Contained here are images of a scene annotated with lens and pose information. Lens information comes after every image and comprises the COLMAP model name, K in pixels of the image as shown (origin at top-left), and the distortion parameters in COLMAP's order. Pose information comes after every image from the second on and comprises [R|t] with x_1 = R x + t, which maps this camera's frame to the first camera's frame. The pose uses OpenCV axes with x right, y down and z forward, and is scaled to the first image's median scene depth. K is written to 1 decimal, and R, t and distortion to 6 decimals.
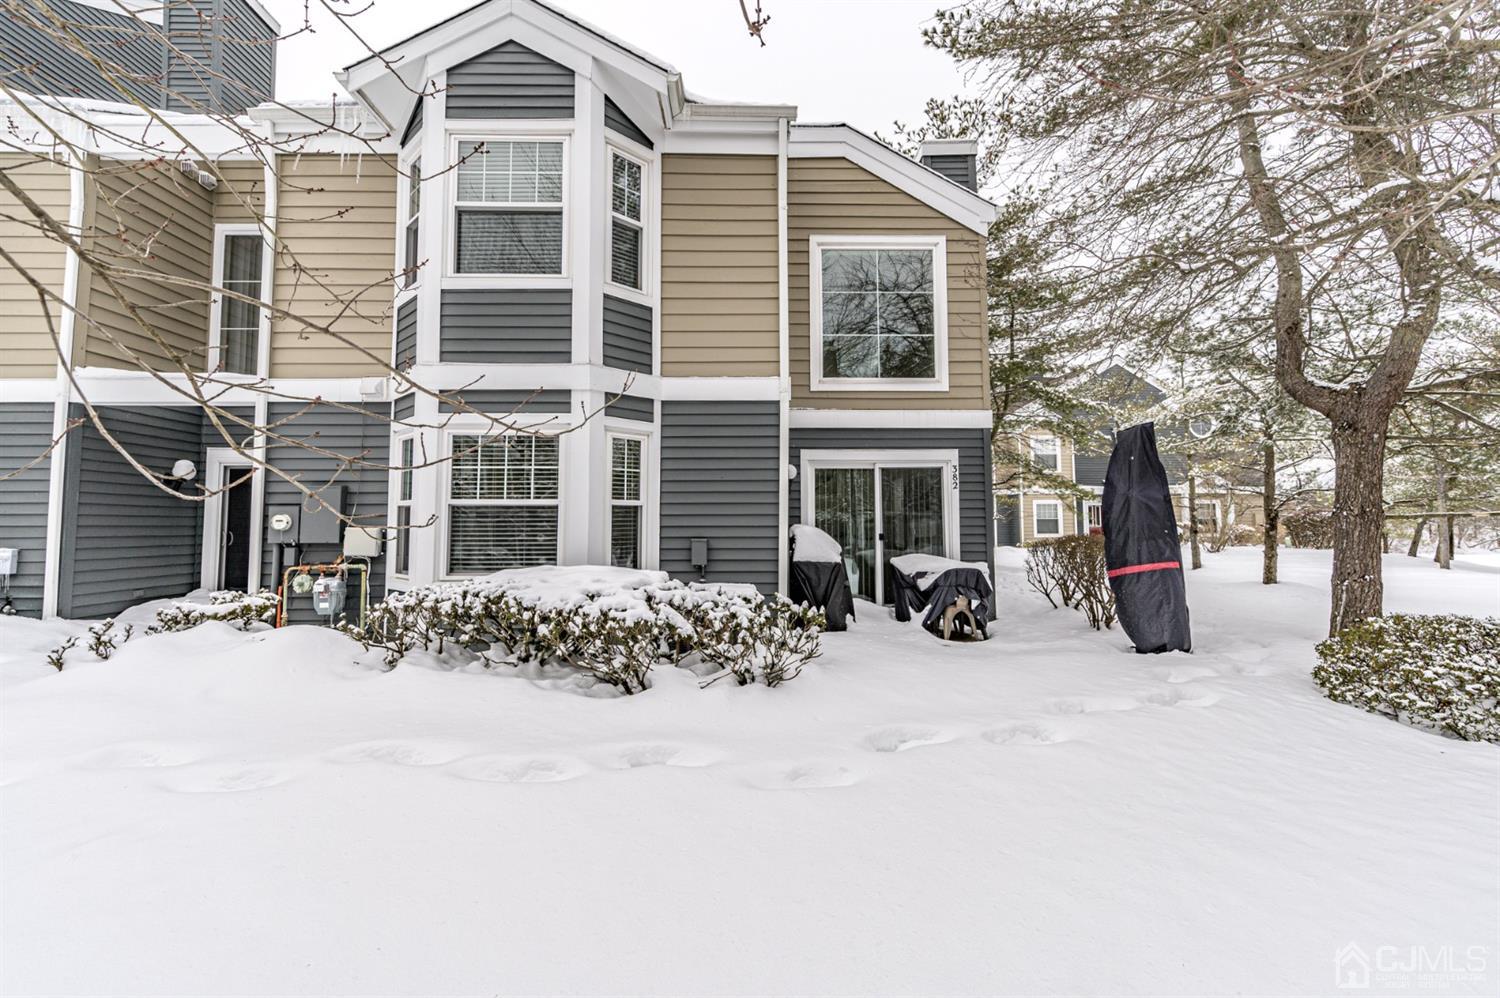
lens RADIAL K [[592.3, 0, 737.0], [0, 592.3, 495.4], [0, 0, 1]] dist [0.000989, 0.000617]
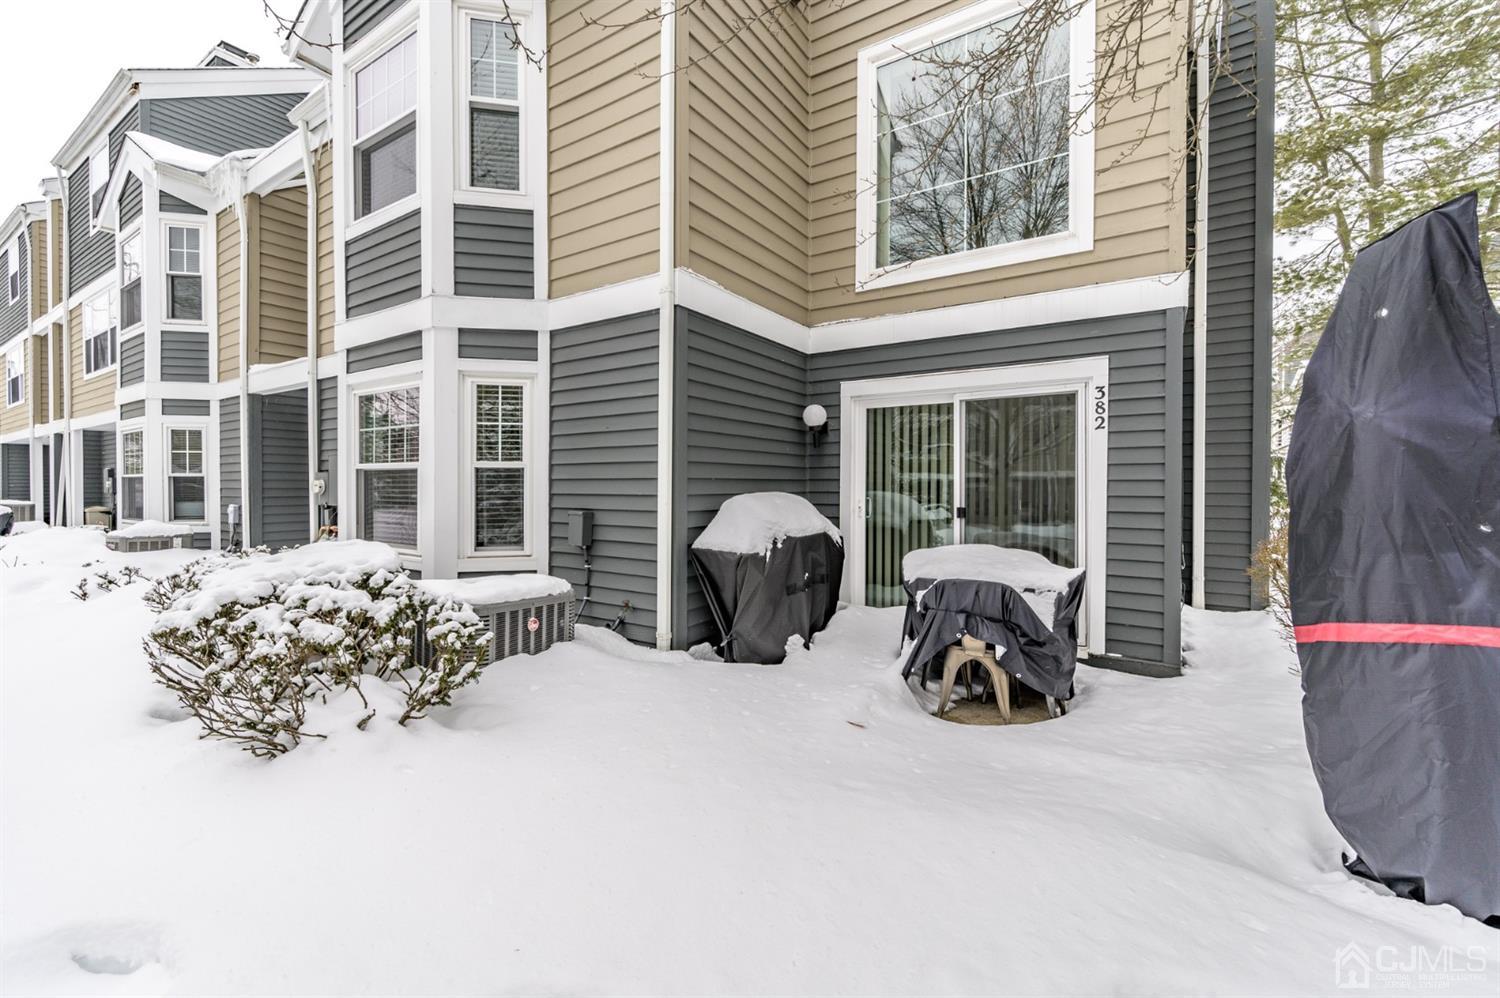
lens RADIAL K [[592.3, 0, 756.7], [0, 592.3, 494.9], [0, 0, 1]] dist [0.000989, 0.000617]
pose [[0.848095, 0.011658, -0.529716, 0.516826], [0.022779, 0.998031, 0.058435, 0.013610], [0.529354, -0.061625, 0.846160, 0.483623]]
